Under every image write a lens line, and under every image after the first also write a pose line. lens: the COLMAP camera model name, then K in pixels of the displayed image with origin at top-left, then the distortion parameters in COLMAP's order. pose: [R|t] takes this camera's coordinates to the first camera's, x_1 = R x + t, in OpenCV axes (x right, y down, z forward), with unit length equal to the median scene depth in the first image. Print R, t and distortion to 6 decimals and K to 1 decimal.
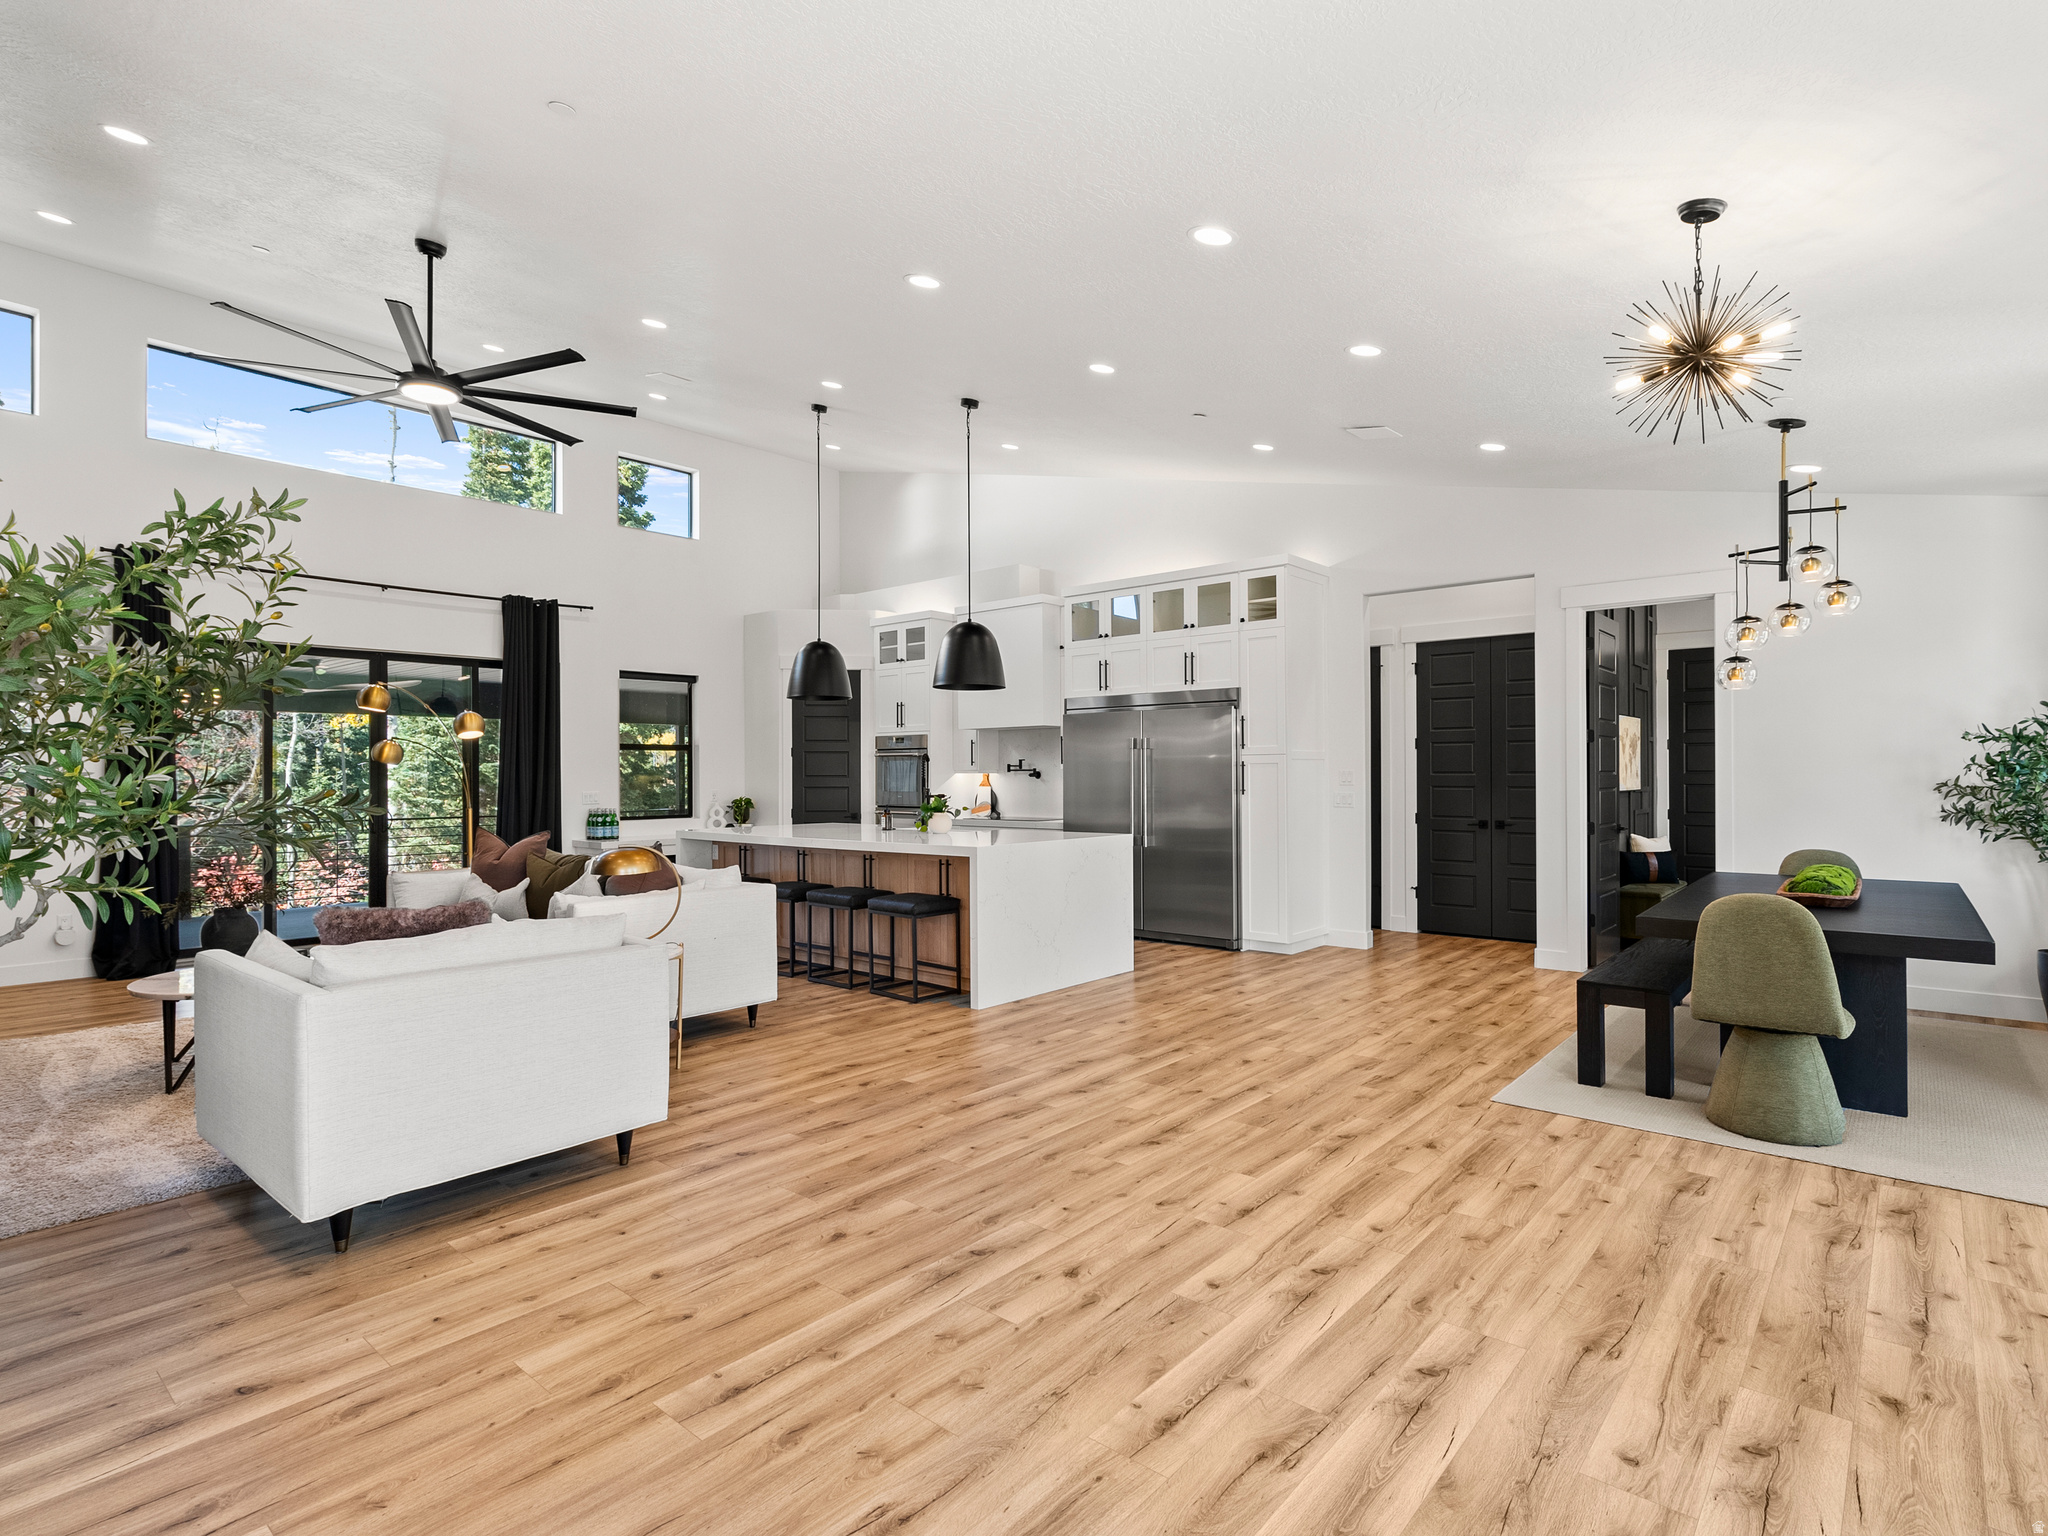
lens RADIAL K [[1044.3, 0, 1027.0], [0, 1044.3, 776.4], [0, 0, 1]] dist [-0.006995, 0.001894]
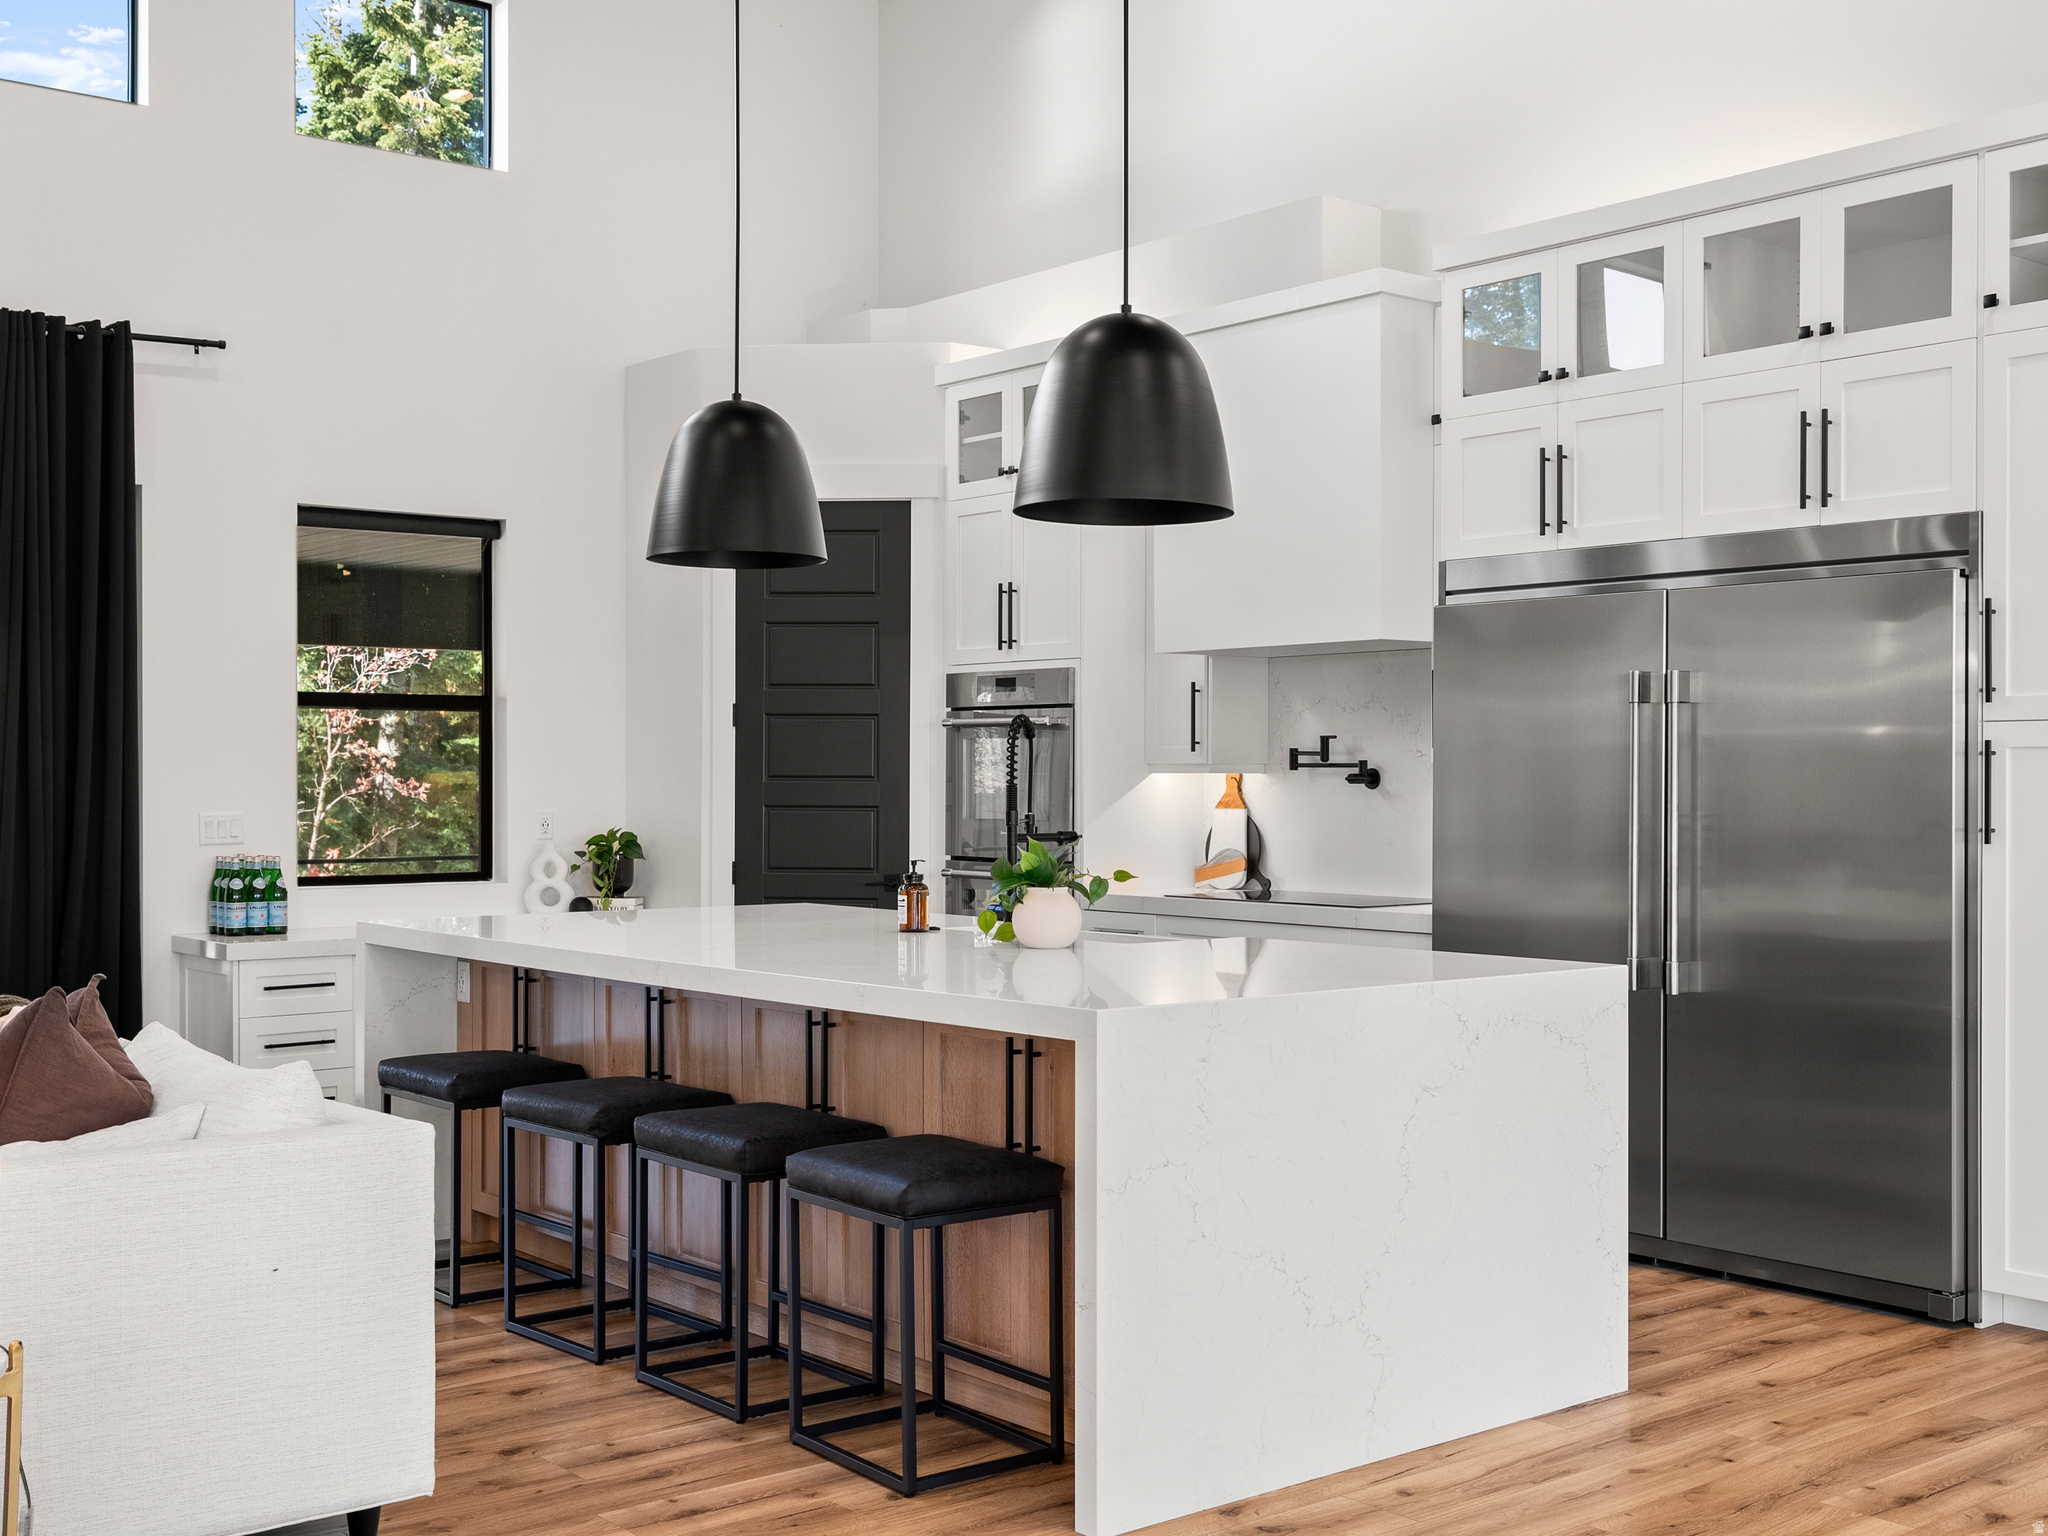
lens RADIAL K [[2278.6, 0, 1020.5], [0, 2278.6, 788.6], [0, 0, 1]] dist [0.010466, 0.000000]
pose [[0.984802, 0.007925, -0.173498, 0.036082], [-0.007403, 0.999966, 0.003651, -0.000014], [0.173521, -0.002311, 0.984827, 0.261091]]
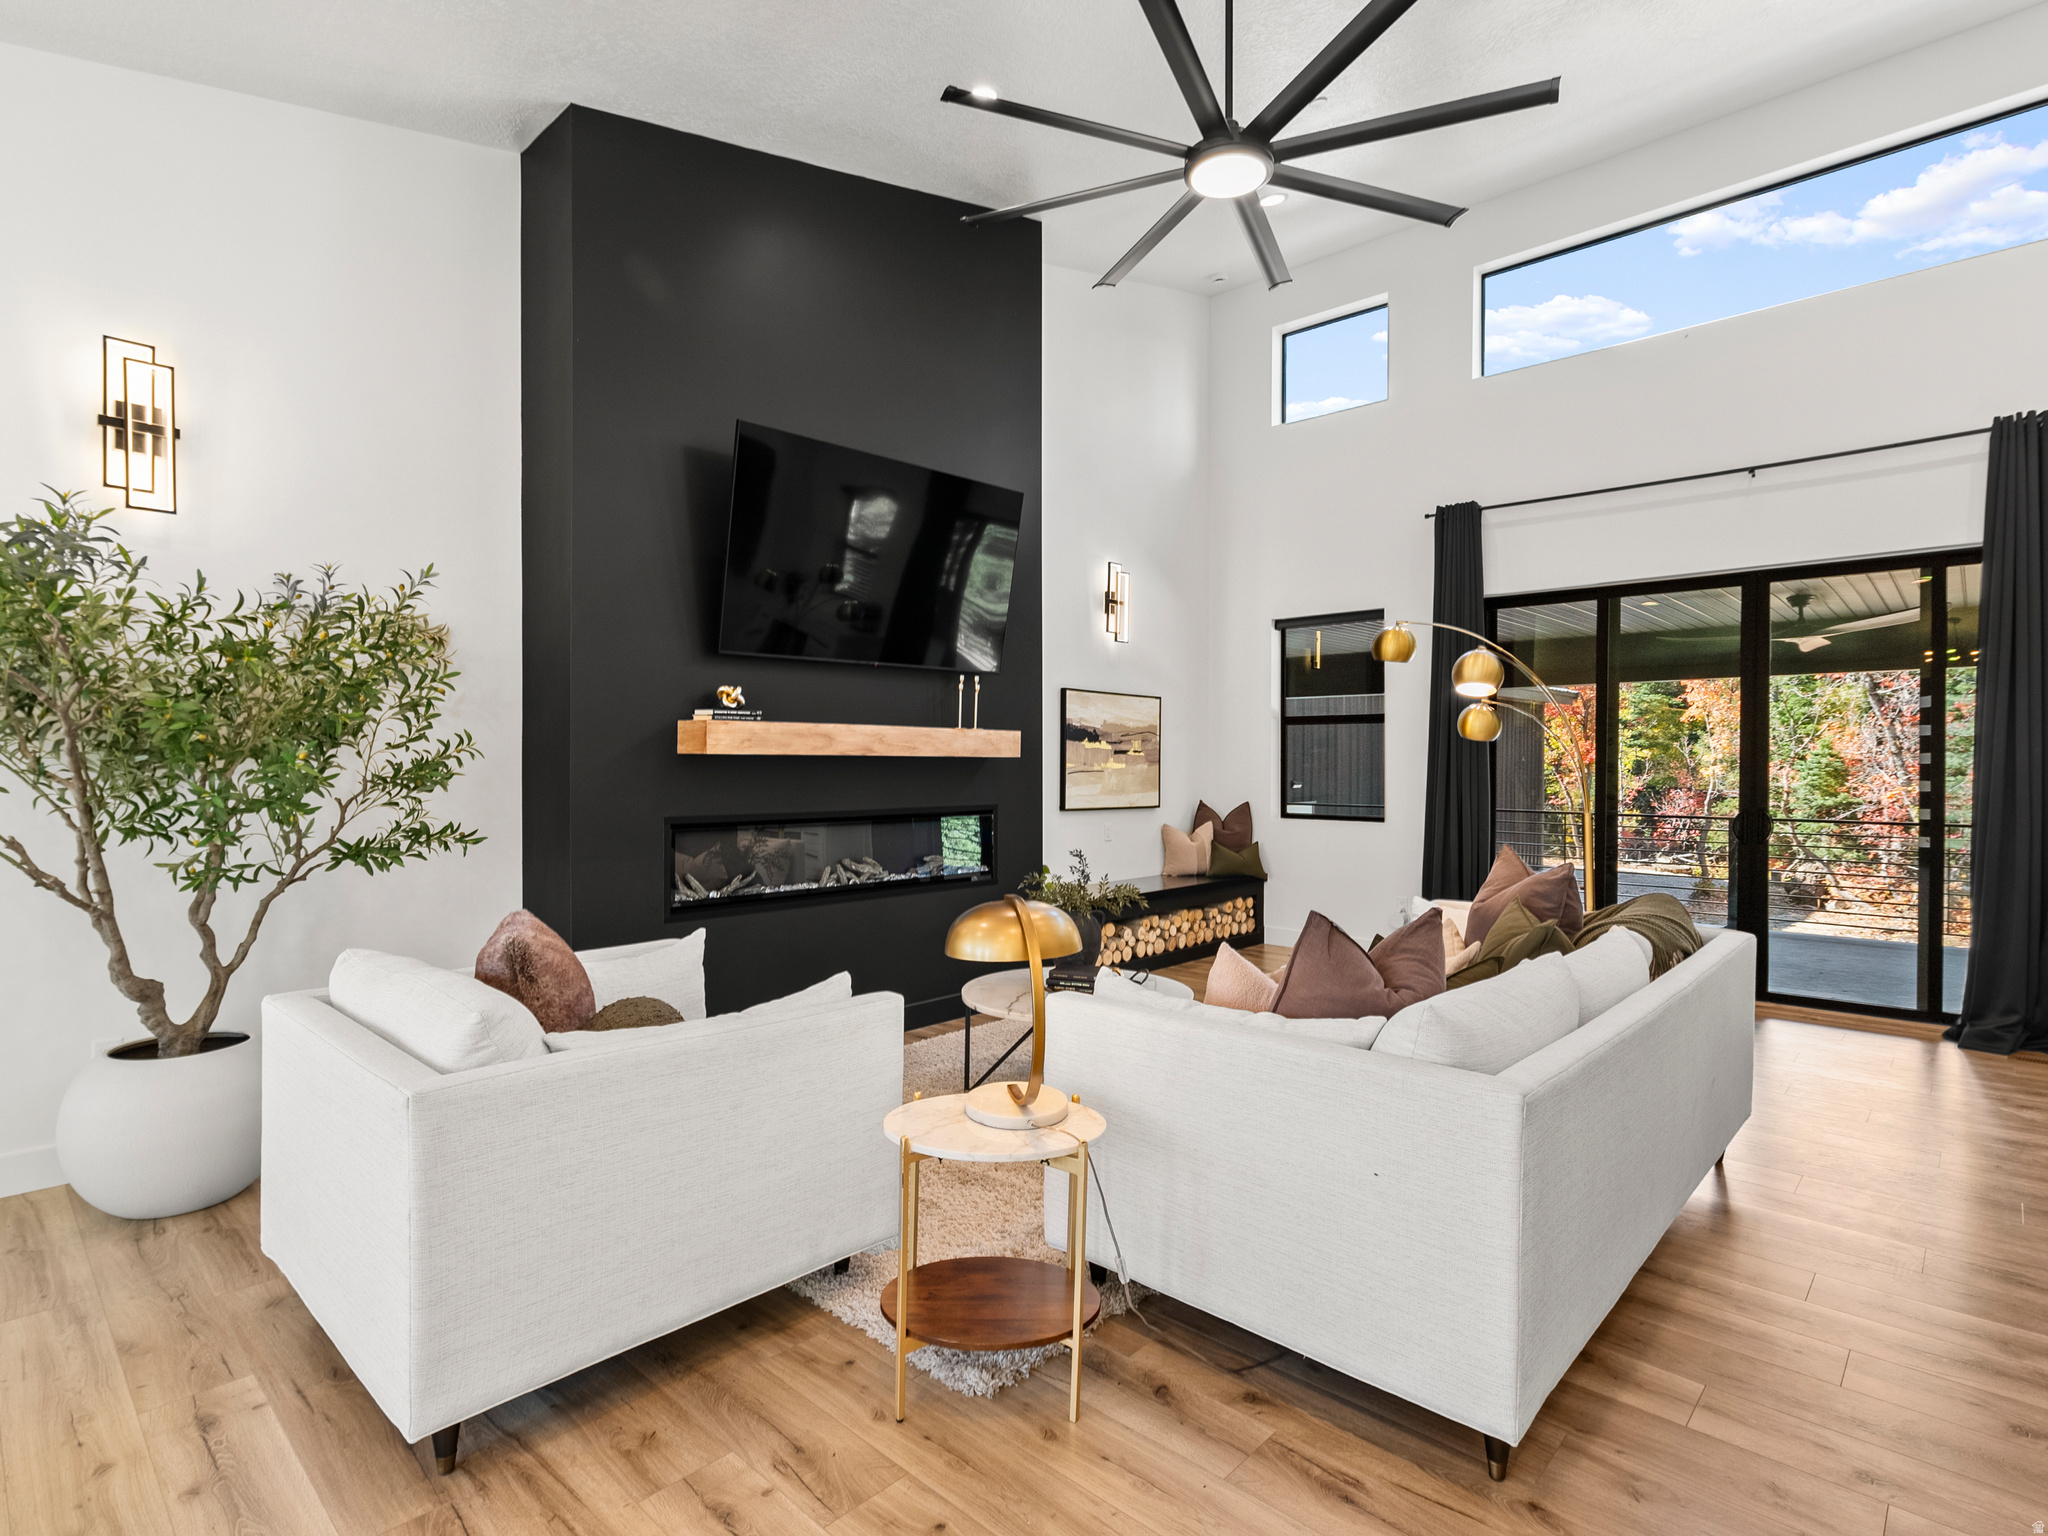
lens RADIAL K [[1044.3, 0, 1028.0], [0, 1044.3, 760.0], [0, 0, 1]] dist [-0.006995, 0.001894]
pose [[-0.041208, 0.004433, -0.999141, 0.065727], [-0.004694, 0.999978, 0.004630, -0.000480], [0.999140, 0.004880, -0.041186, 0.628496]]
